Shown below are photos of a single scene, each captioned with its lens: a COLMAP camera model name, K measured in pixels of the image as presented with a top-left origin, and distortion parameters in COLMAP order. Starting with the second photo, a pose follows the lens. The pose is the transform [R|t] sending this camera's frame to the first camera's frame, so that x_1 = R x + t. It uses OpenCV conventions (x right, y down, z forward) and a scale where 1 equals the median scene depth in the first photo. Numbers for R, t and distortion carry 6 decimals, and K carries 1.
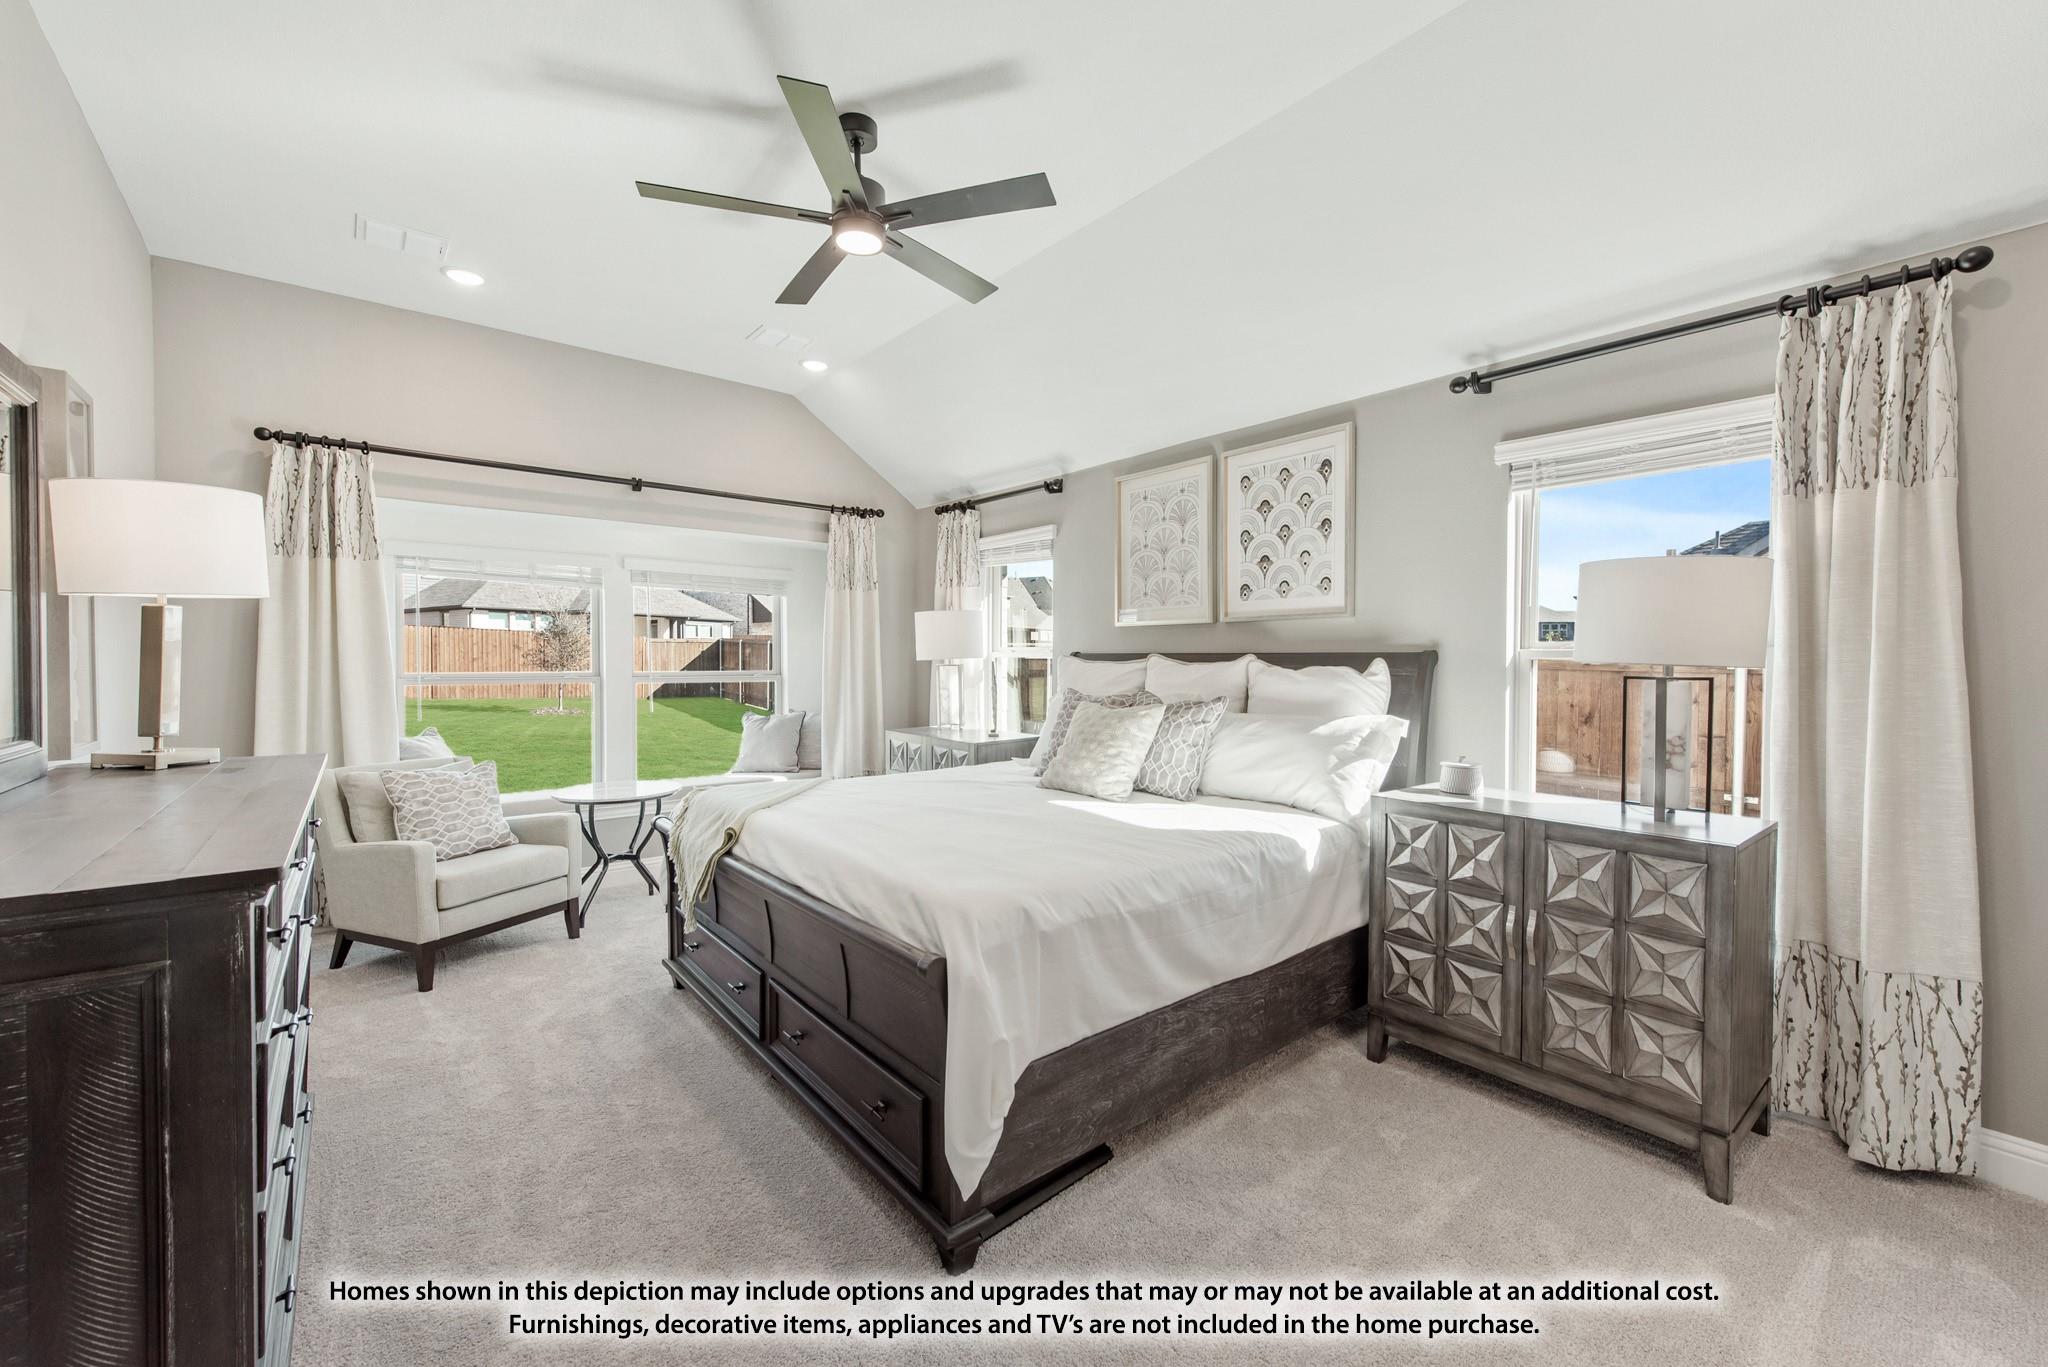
lens RADIAL K [[819.2, 0, 1018.6], [0, 819.2, 676.3], [0, 0, 1]] dist [0.008931, -0.002747]
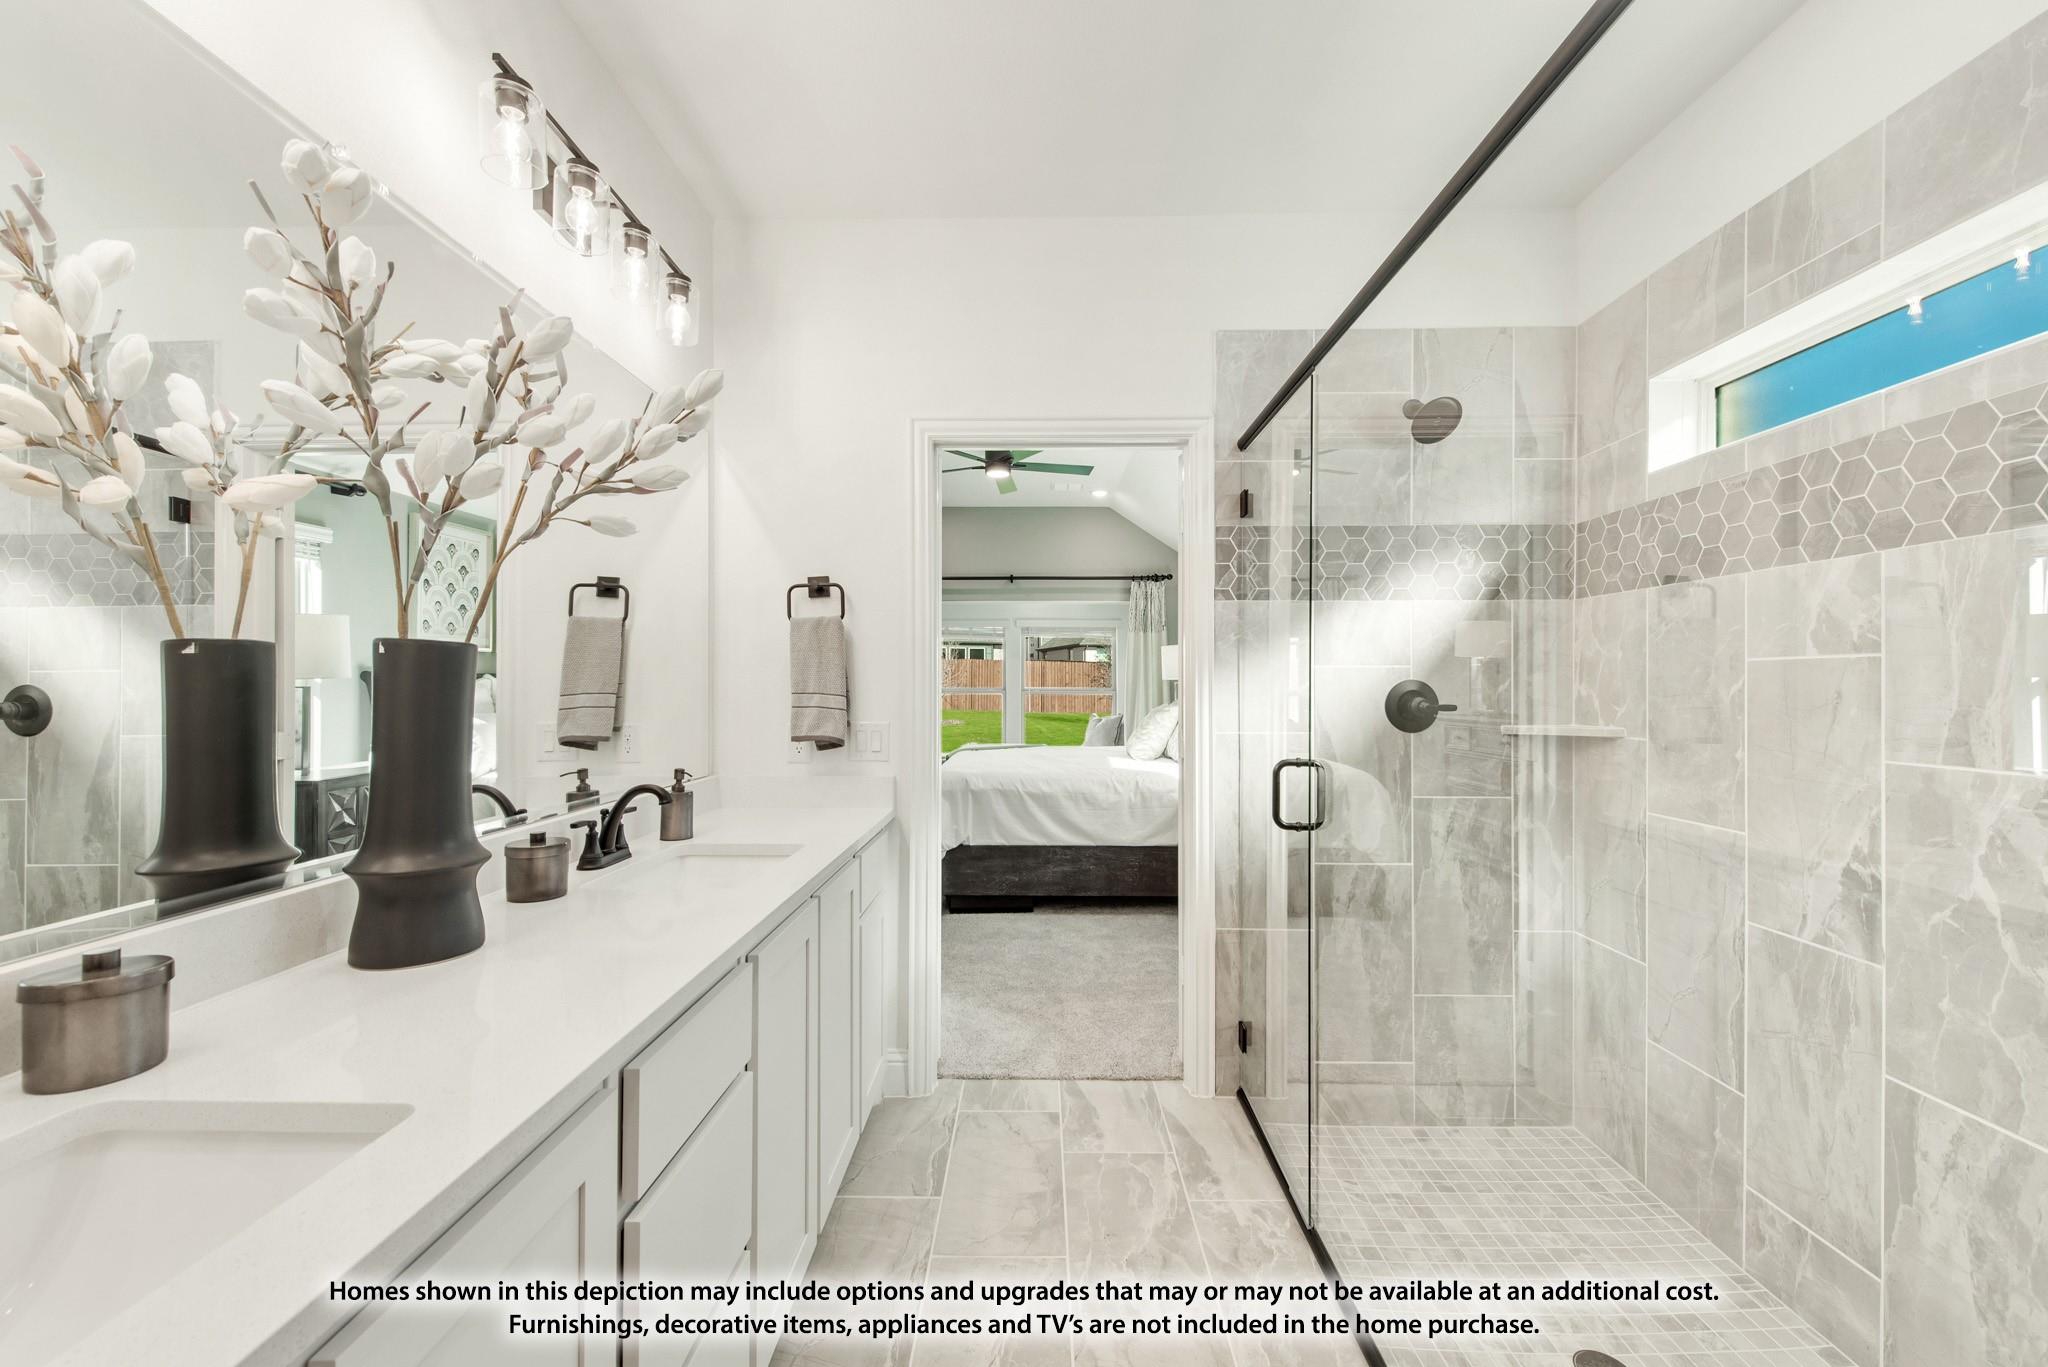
lens RADIAL K [[819.2, 0, 1025.6], [0, 819.2, 679.8], [0, 0, 1]] dist [0.008931, -0.002747]
pose [[0.760637, -0.009413, -0.649109, 1.527616], [-0.007534, 0.999700, -0.023325, 0.040375], [0.649133, 0.022632, 0.760338, -0.647575]]
